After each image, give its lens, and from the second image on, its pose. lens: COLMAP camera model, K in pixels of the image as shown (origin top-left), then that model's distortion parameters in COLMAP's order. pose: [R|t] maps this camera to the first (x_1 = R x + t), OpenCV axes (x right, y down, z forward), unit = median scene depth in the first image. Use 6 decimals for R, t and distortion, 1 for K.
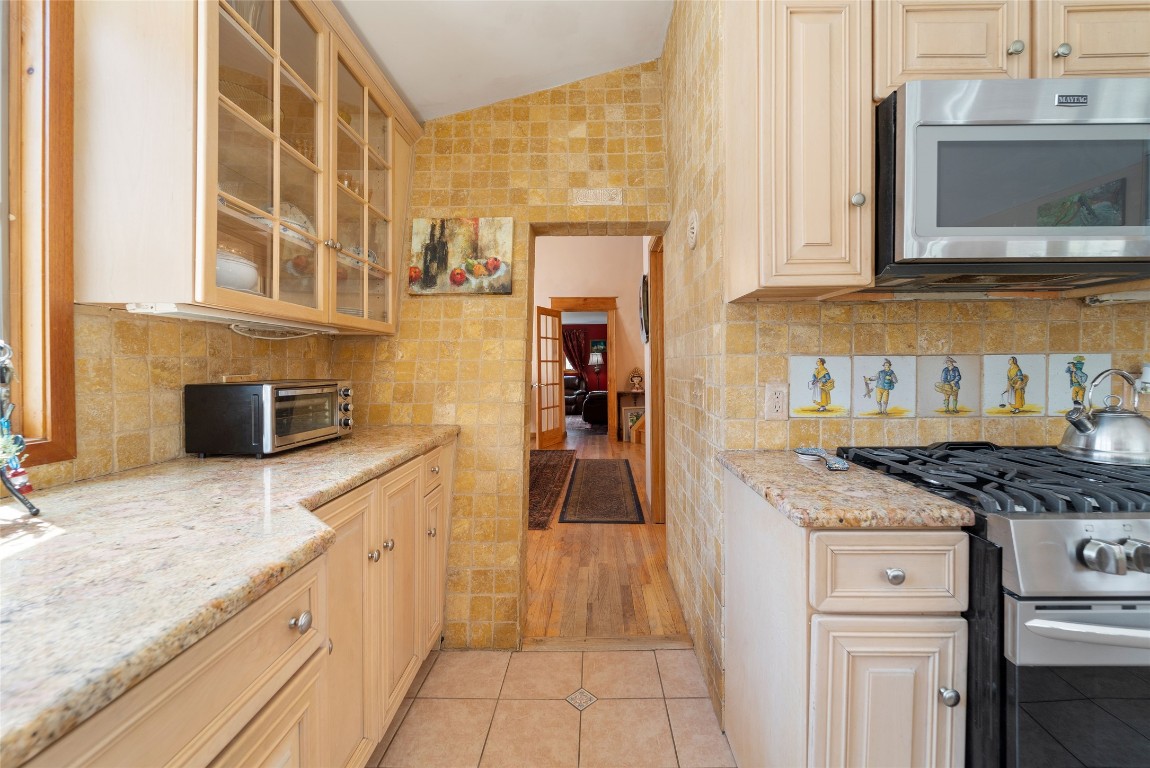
lens RADIAL K [[482.1, 0, 594.0], [0, 482.1, 369.0], [0, 0, 1]] dist [0.001636, -0.001287]
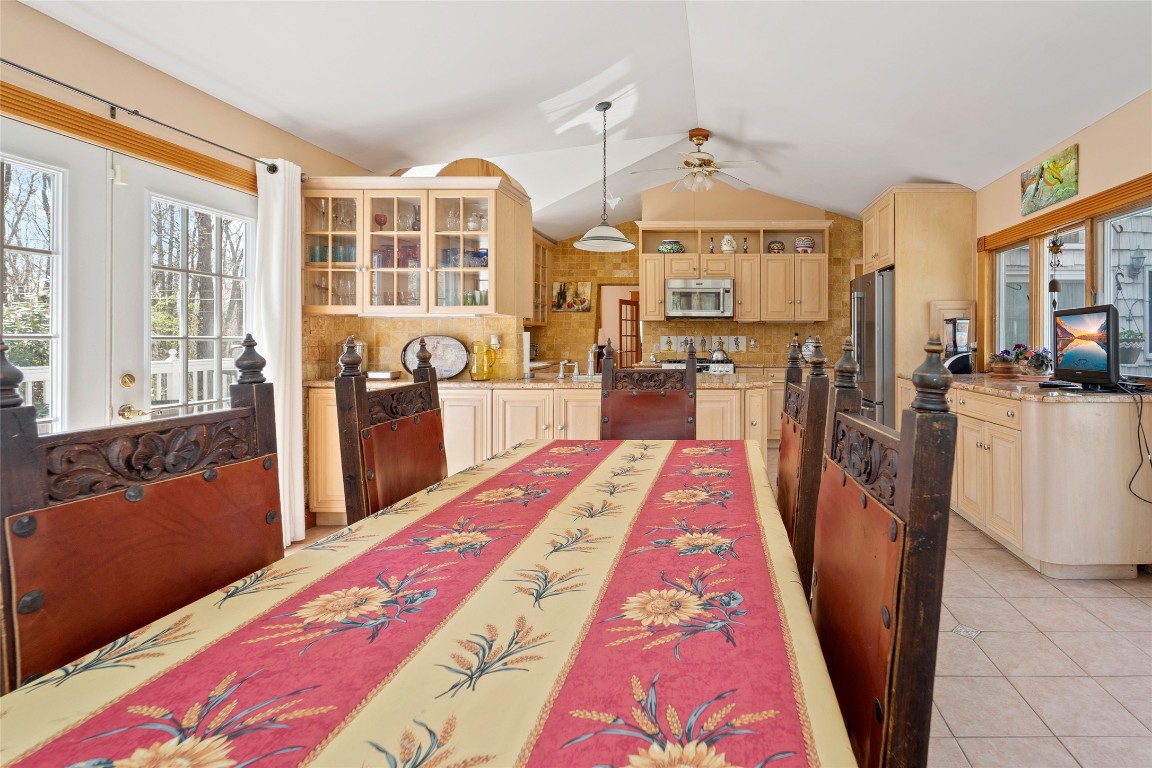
lens RADIAL K [[561.6, 0, 716.6], [0, 561.6, 342.8], [0, 0, 1]] dist [0.002444, -0.000070]
pose [[0.999930, 0.009719, -0.006792, 0.602161], [-0.009731, 0.999951, -0.001691, 0.020078], [0.006775, 0.001757, 0.999976, -2.294916]]
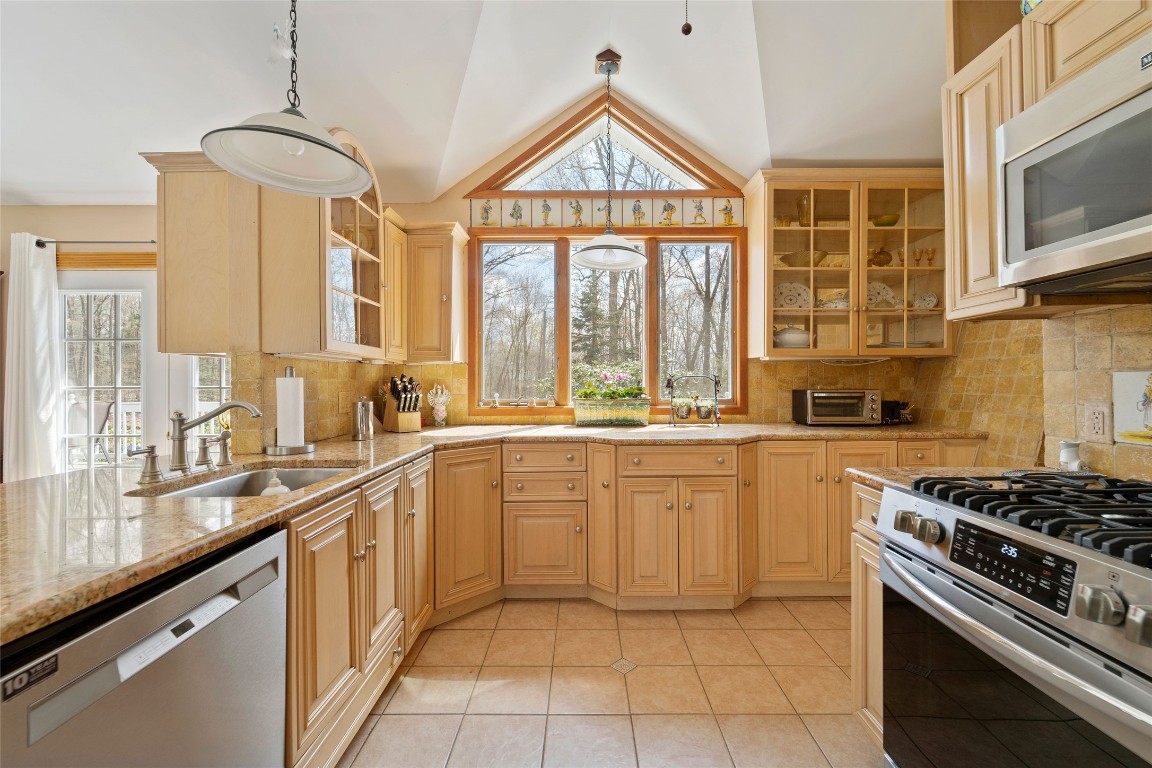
lens RADIAL K [[482.9, 0, 584.0], [0, 482.9, 382.7], [0, 0, 1]] dist [0.001636, -0.001287]
pose [[-0.003171, 0.006713, -0.999972, 0.892682], [-0.001428, 0.999976, 0.006717, -0.007961], [0.999994, 0.001449, -0.003161, 0.030204]]
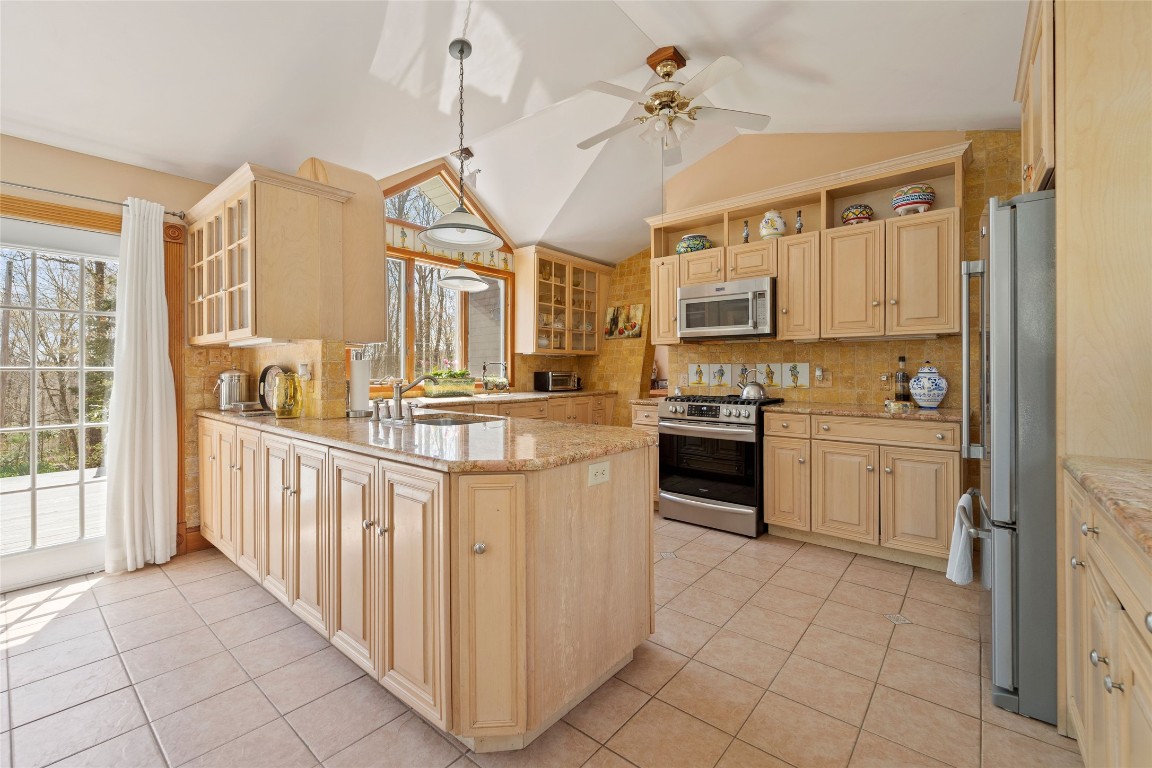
lens RADIAL K [[482.9, 0, 569.2], [0, 482.9, 373.1], [0, 0, 1]] dist [0.001636, -0.001287]
pose [[0.764028, 0.011458, -0.645081, 1.181707], [-0.008317, 0.999934, 0.007911, 0.006956], [0.645129, -0.000679, 0.764073, -1.125837]]
